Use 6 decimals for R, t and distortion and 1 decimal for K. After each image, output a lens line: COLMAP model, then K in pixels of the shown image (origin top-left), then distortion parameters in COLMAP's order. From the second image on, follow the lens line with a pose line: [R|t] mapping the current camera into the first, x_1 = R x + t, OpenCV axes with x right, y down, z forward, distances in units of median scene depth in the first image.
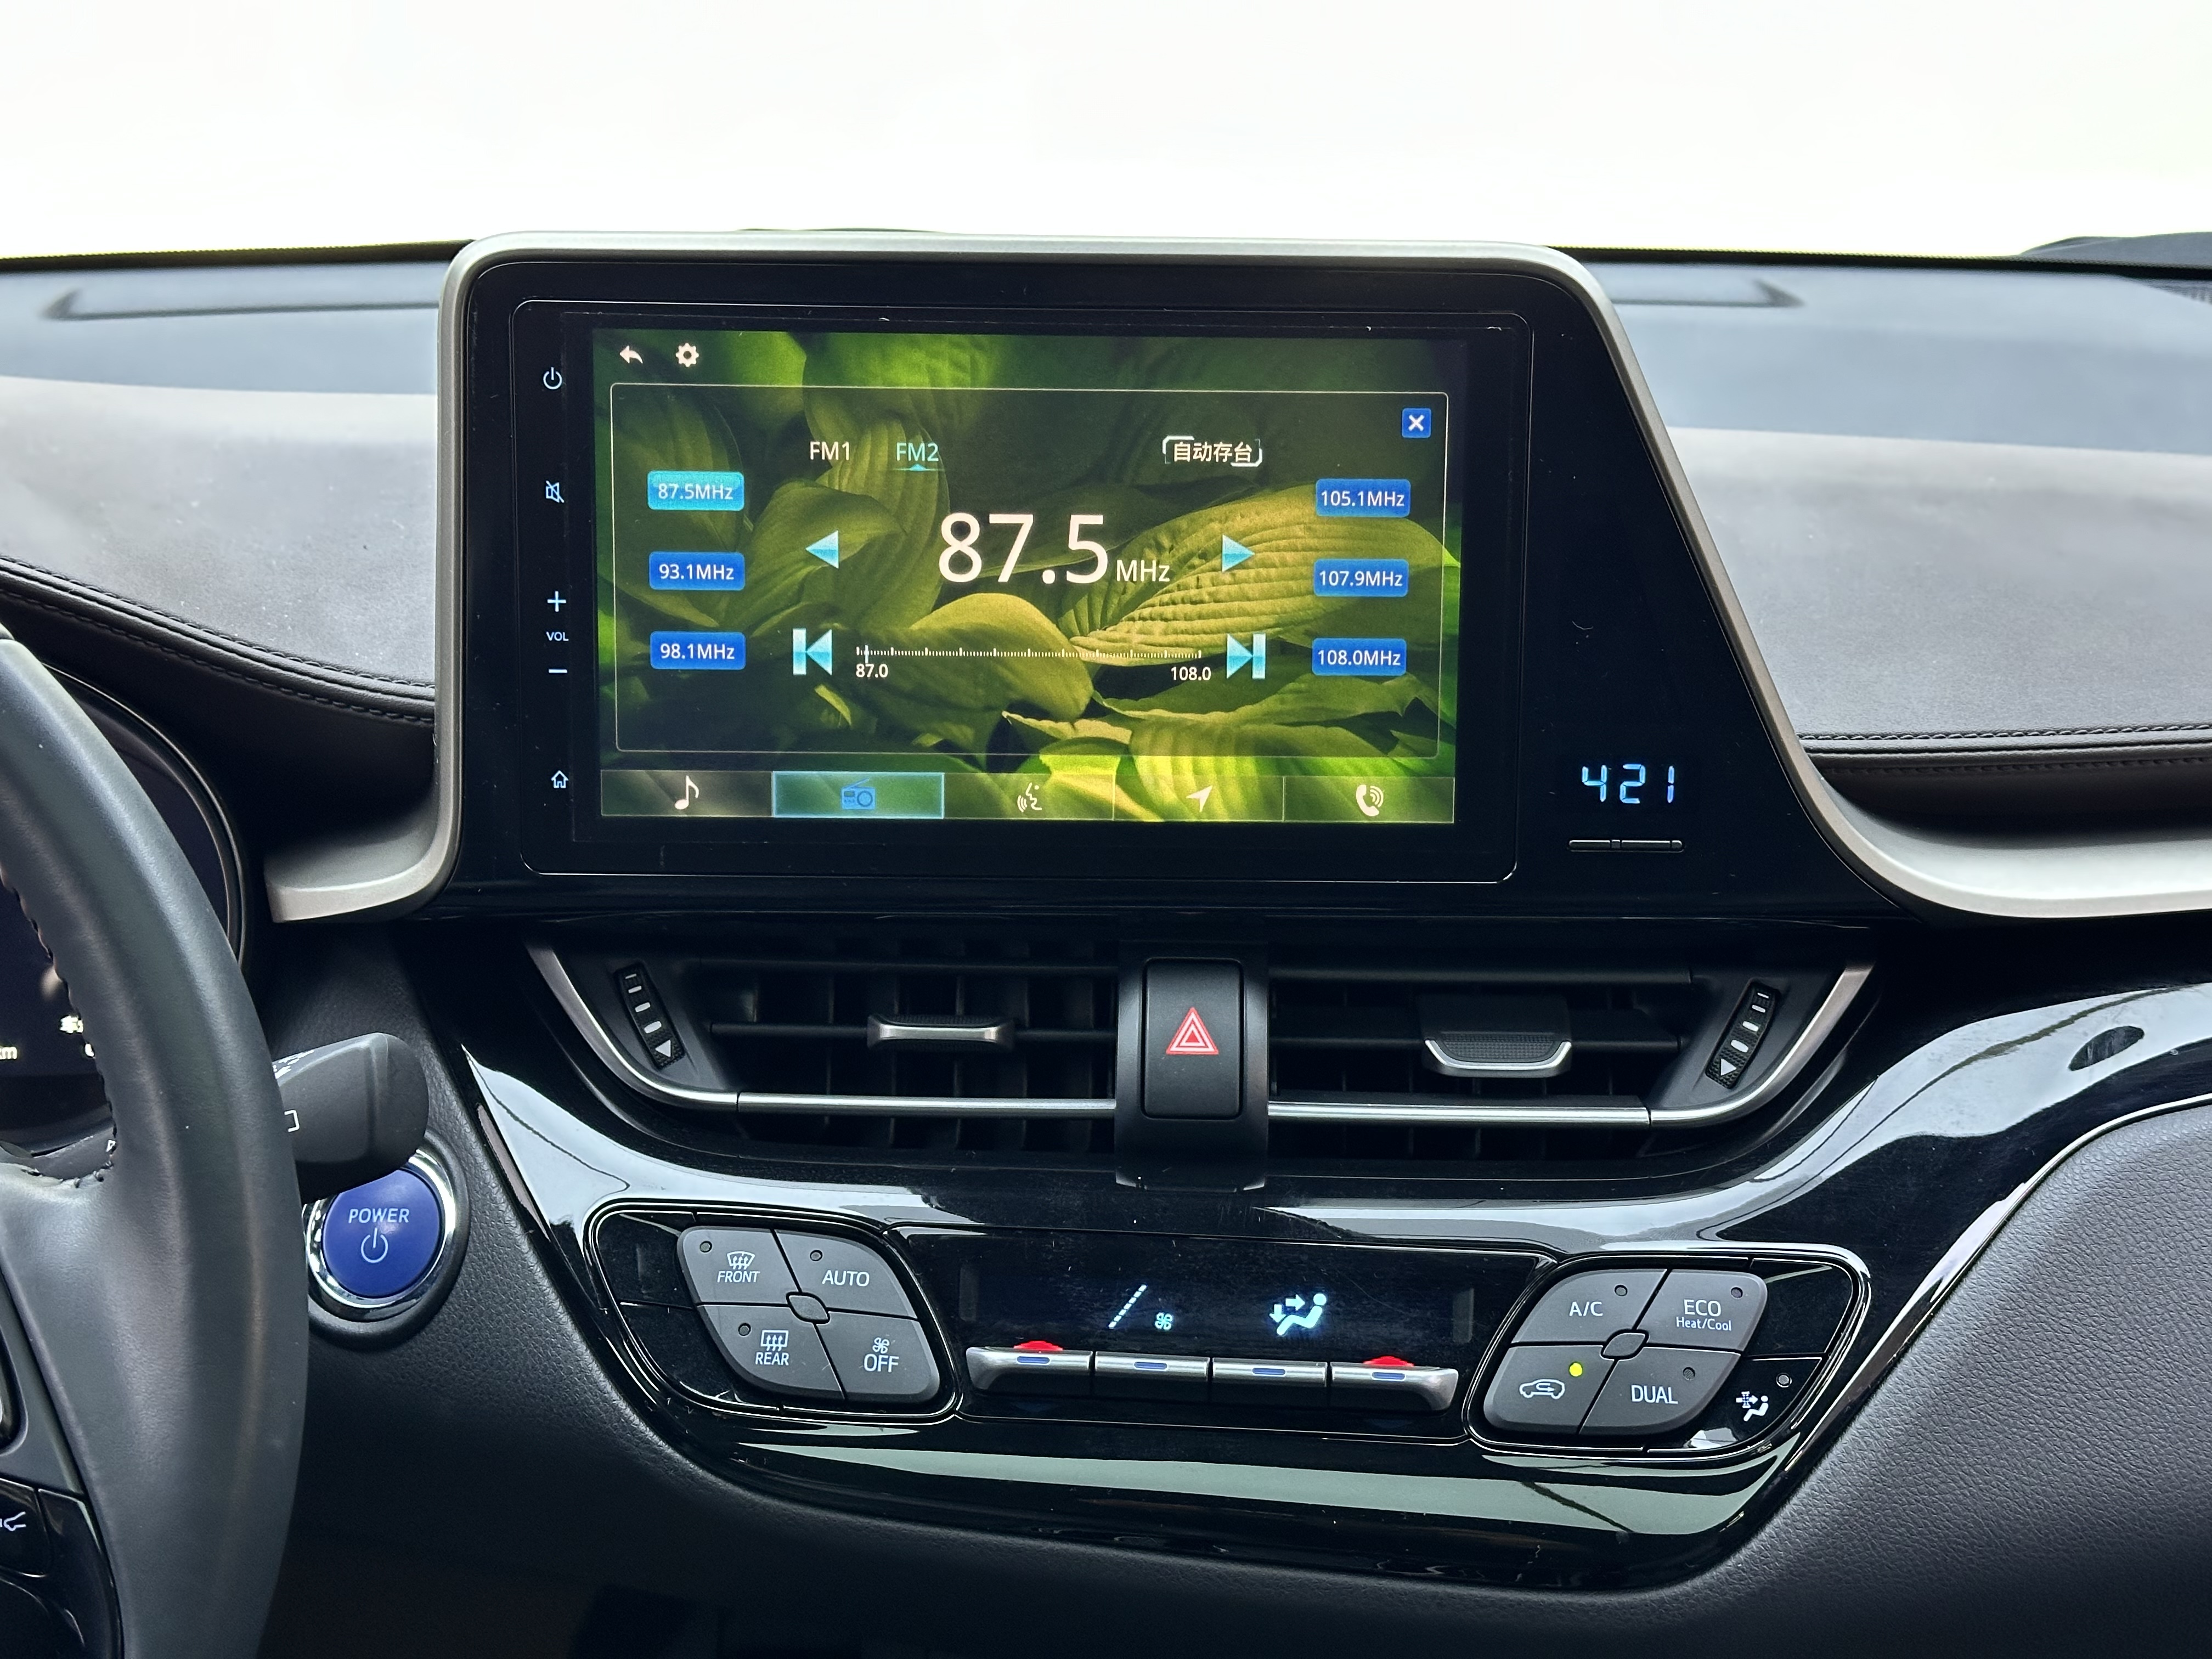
lens RADIAL K [[3097.6, 0, 1118.9], [0, 3097.6, 837.6], [0, 0, 1]] dist [0.176750, -0.257447]
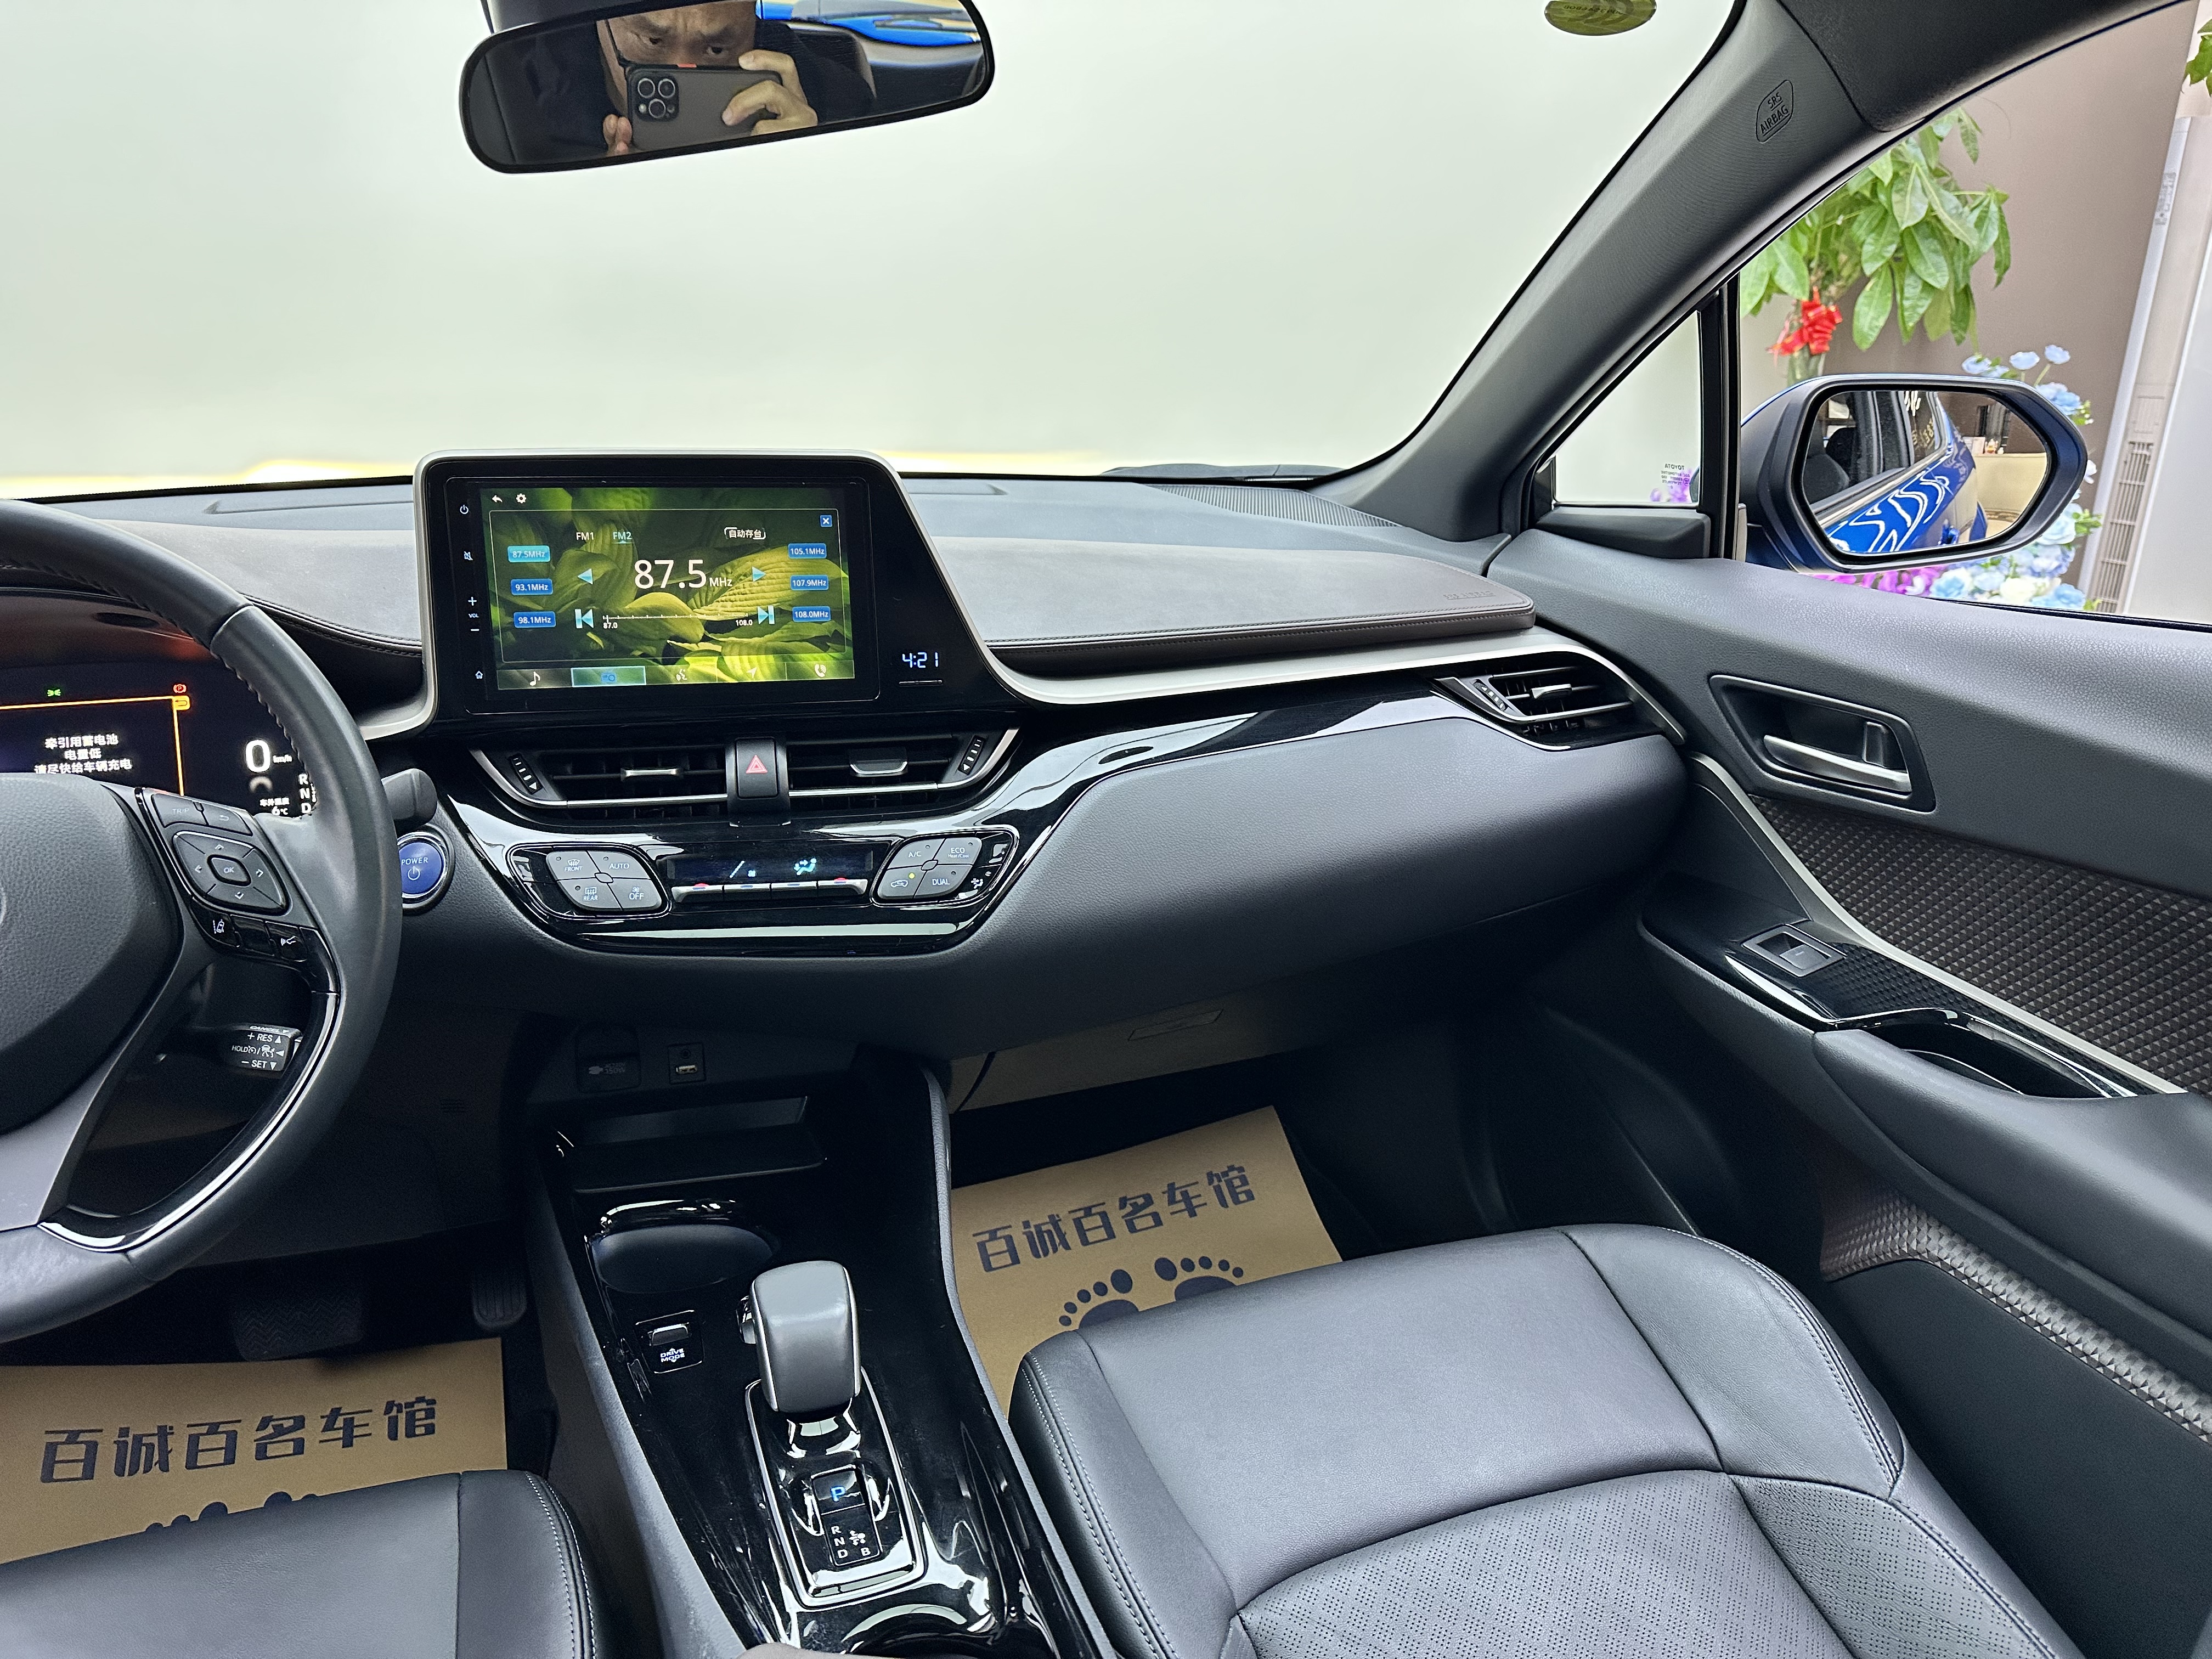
lens RADIAL K [[1552.3, 0, 1115.3], [0, 1552.3, 844.2], [0, 0, 1]] dist [0.151977, -0.262805]
pose [[0.972553, -0.071911, 0.221290, 0.021697], [0.066087, 0.997247, 0.033621, 0.104572], [-0.223098, -0.018074, 0.974628, -0.320847]]
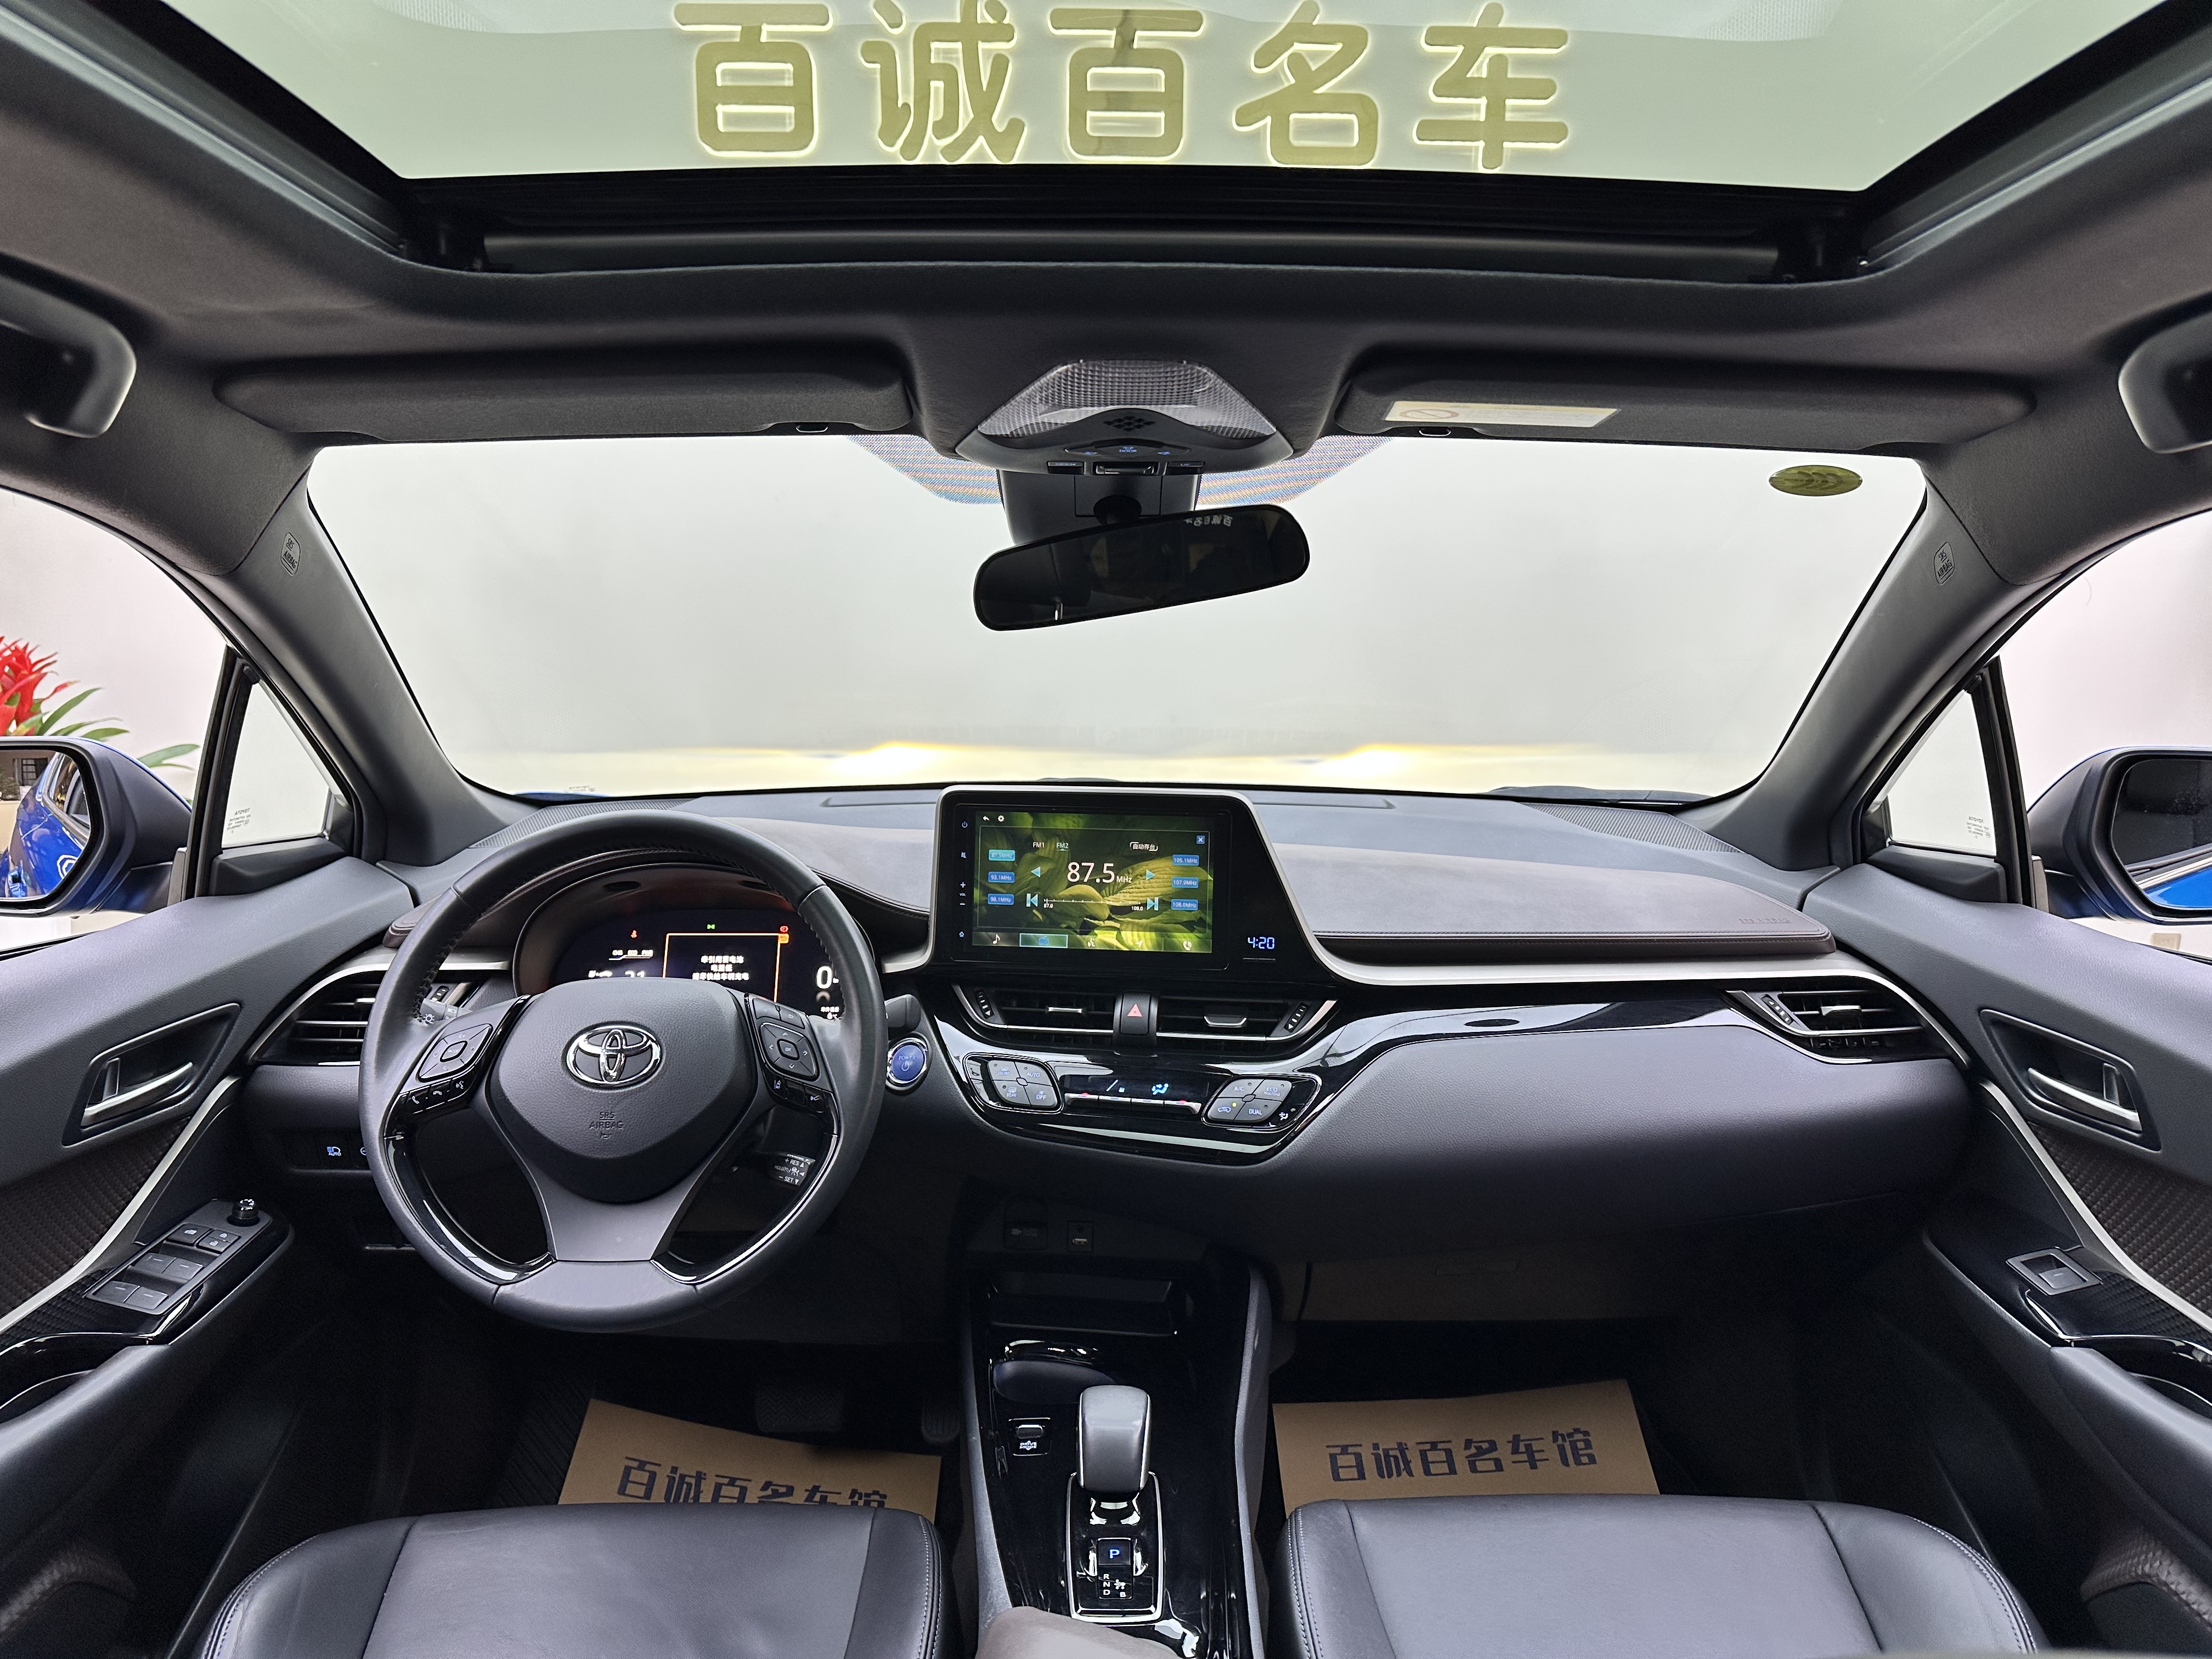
lens RADIAL K [[1552.3, 0, 1115.3], [0, 1552.3, 844.2], [0, 0, 1]] dist [0.151977, -0.262805]
pose [[0.993247, 0.015942, -0.114917, 0.200699], [-0.031753, 0.990048, -0.137104, 0.118449], [0.111588, 0.139827, 0.983868, -0.759128]]
